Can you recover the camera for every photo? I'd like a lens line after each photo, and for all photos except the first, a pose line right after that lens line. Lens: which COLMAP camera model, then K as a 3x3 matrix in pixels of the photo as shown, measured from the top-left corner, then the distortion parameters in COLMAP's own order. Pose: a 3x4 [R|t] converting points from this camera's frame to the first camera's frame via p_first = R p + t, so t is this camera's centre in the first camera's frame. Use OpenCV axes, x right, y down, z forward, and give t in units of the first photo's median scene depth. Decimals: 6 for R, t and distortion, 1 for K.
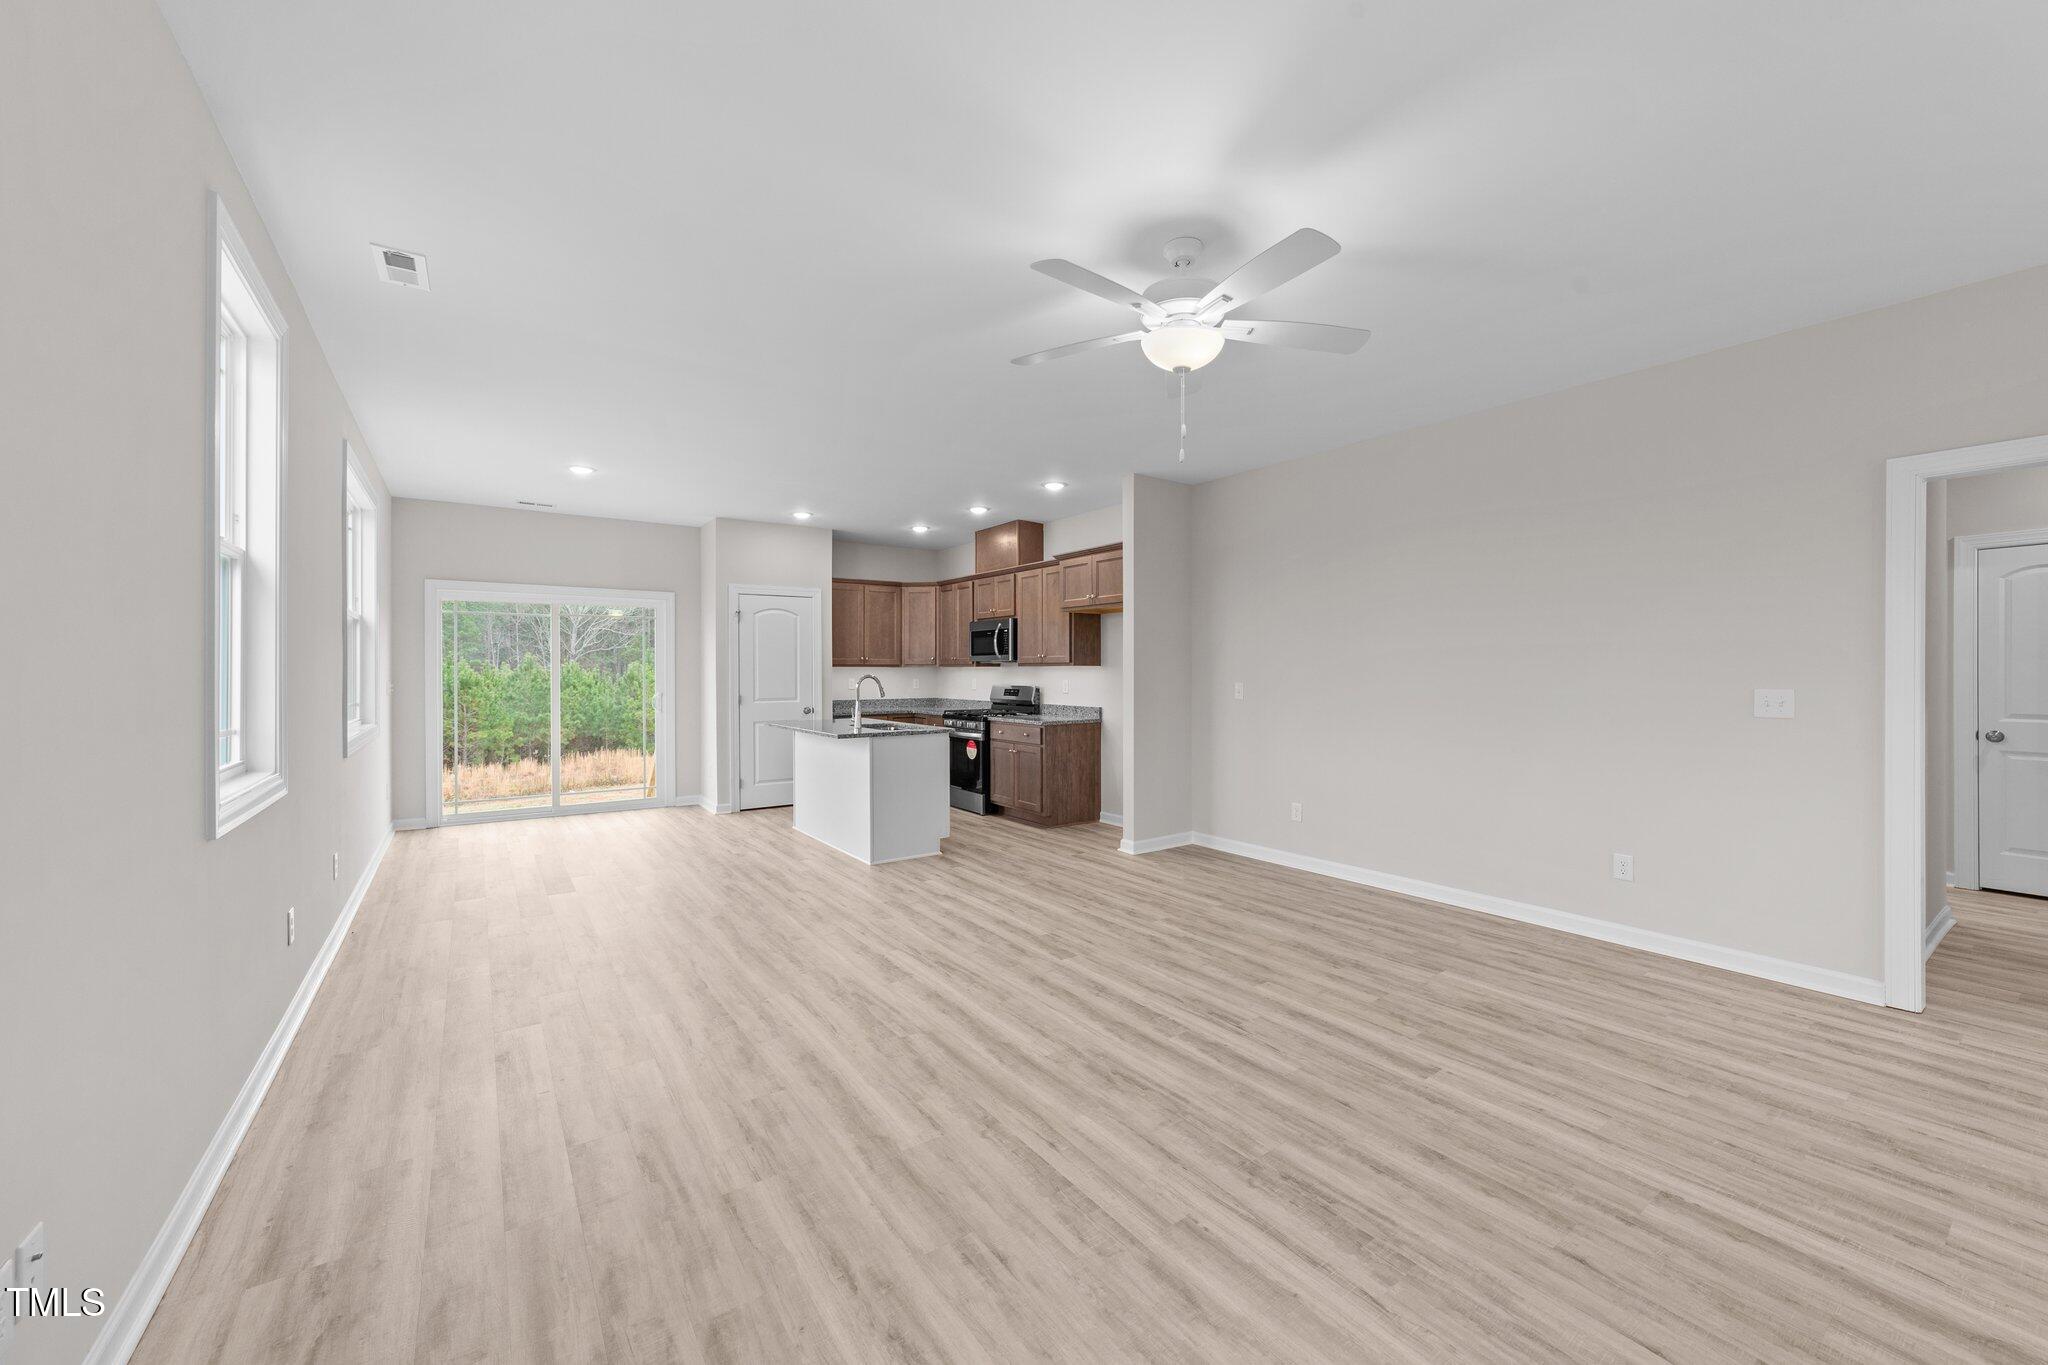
lens RADIAL K [[785.7, 0, 1028.8], [0, 785.7, 671.6], [0, 0, 1]] dist [-0.016162, 0.008371]
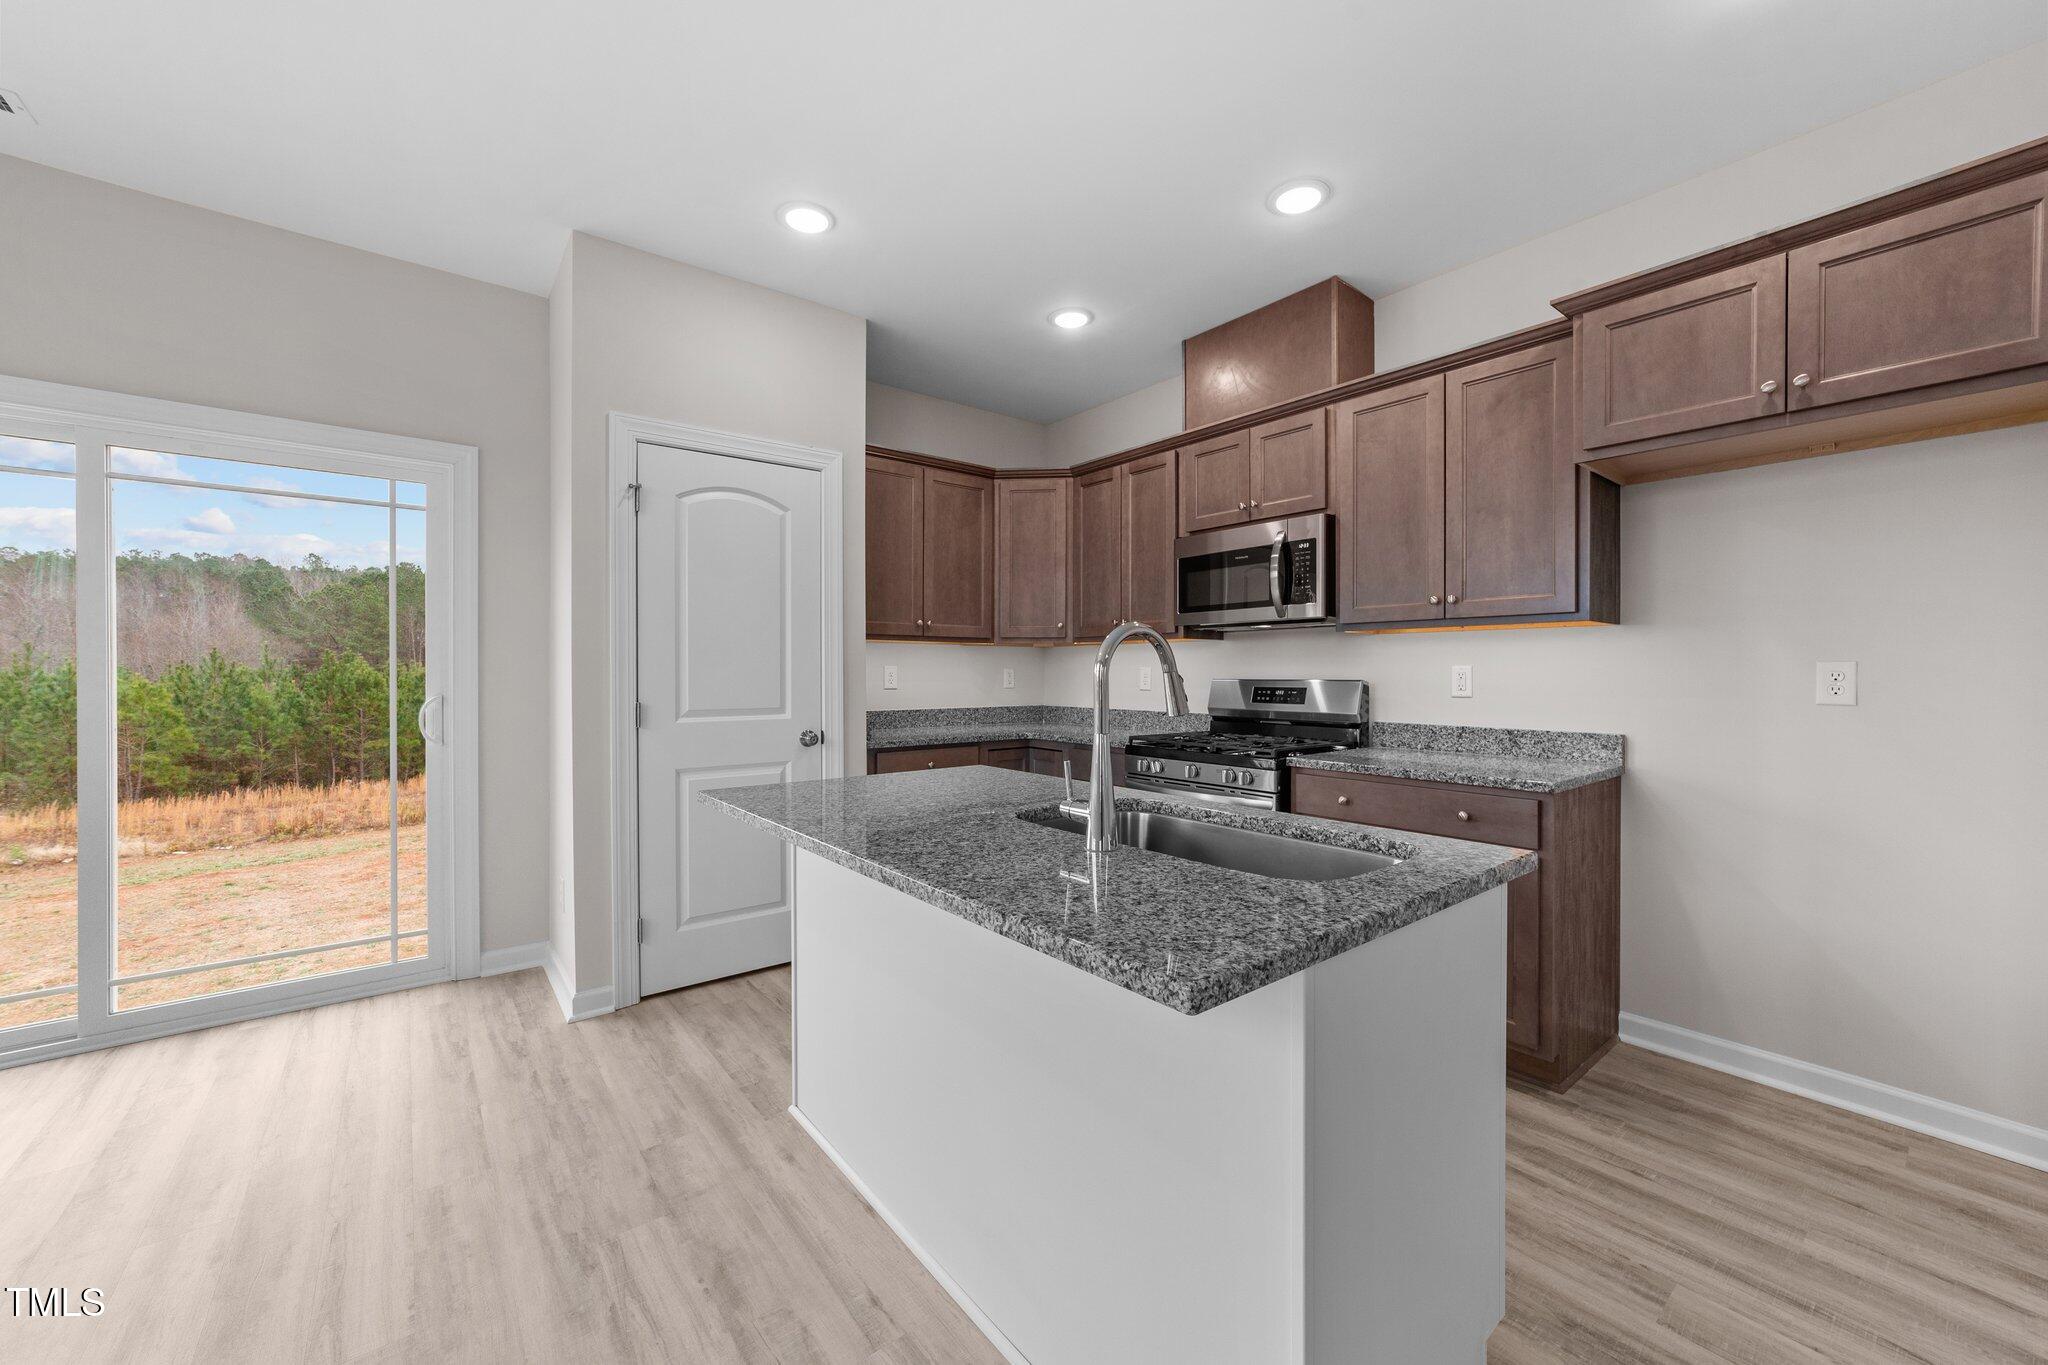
lens RADIAL K [[785.8, 0, 1028.9], [0, 785.8, 675.4], [0, 0, 1]] dist [-0.017678, 0.008471]
pose [[0.998207, 0.001796, 0.059834, -0.258120], [-0.001903, 0.999997, 0.001721, 0.020267], [-0.059831, -0.001831, 0.998207, 0.778222]]
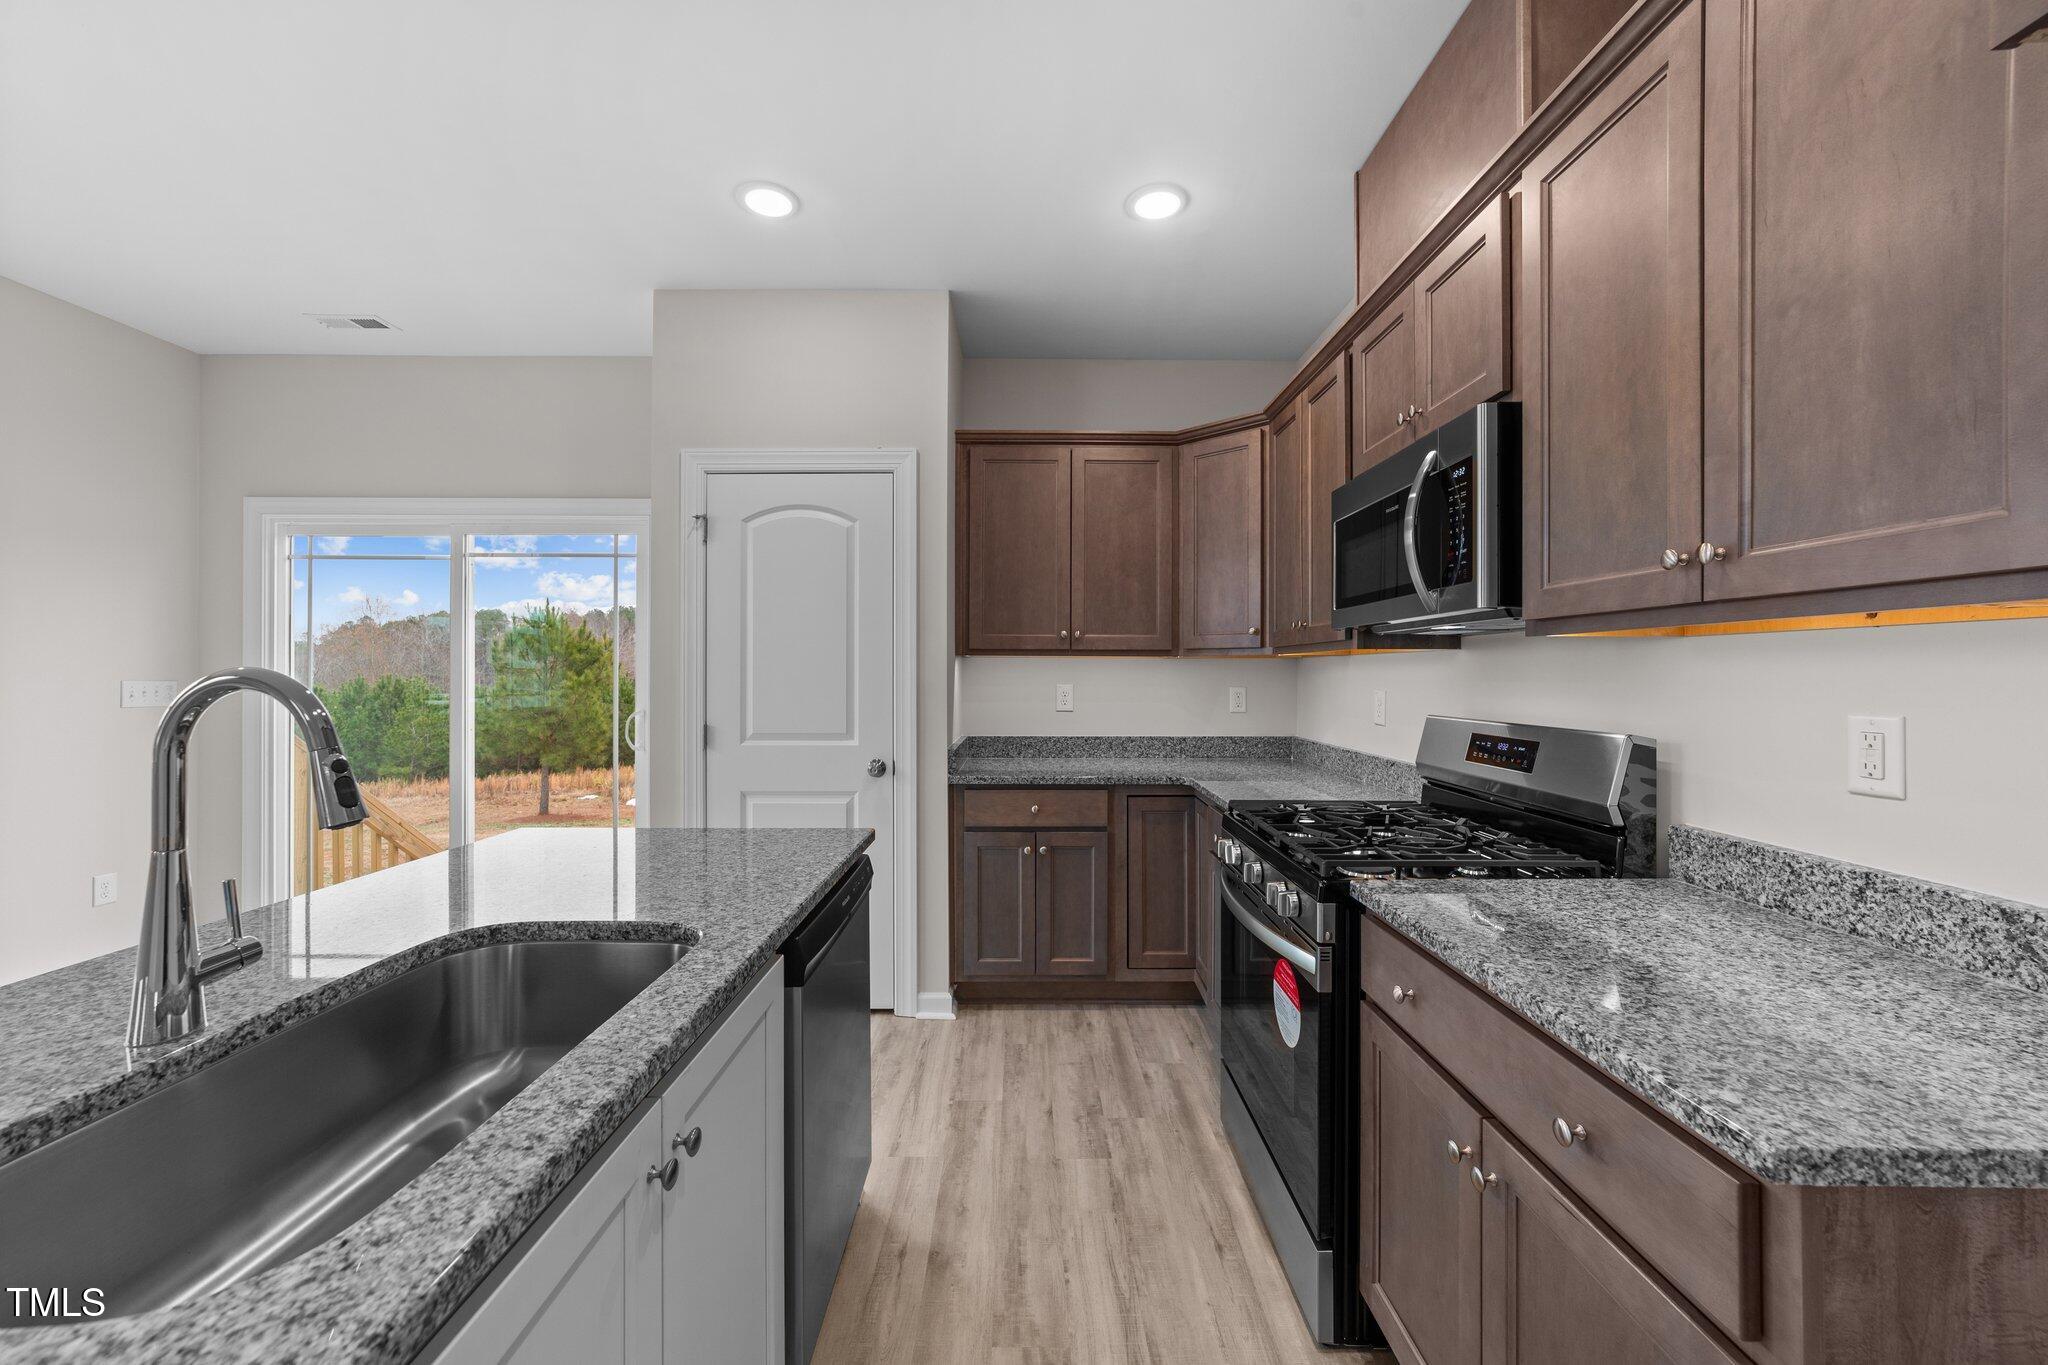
lens RADIAL K [[785.7, 0, 1028.8], [0, 785.7, 671.6], [0, 0, 1]] dist [-0.016162, 0.008371]
pose [[0.821325, 0.002470, -0.570455, -0.005612], [-0.004364, 0.999989, -0.001954, 0.004105], [0.570444, 0.004094, 0.821326, 0.986250]]
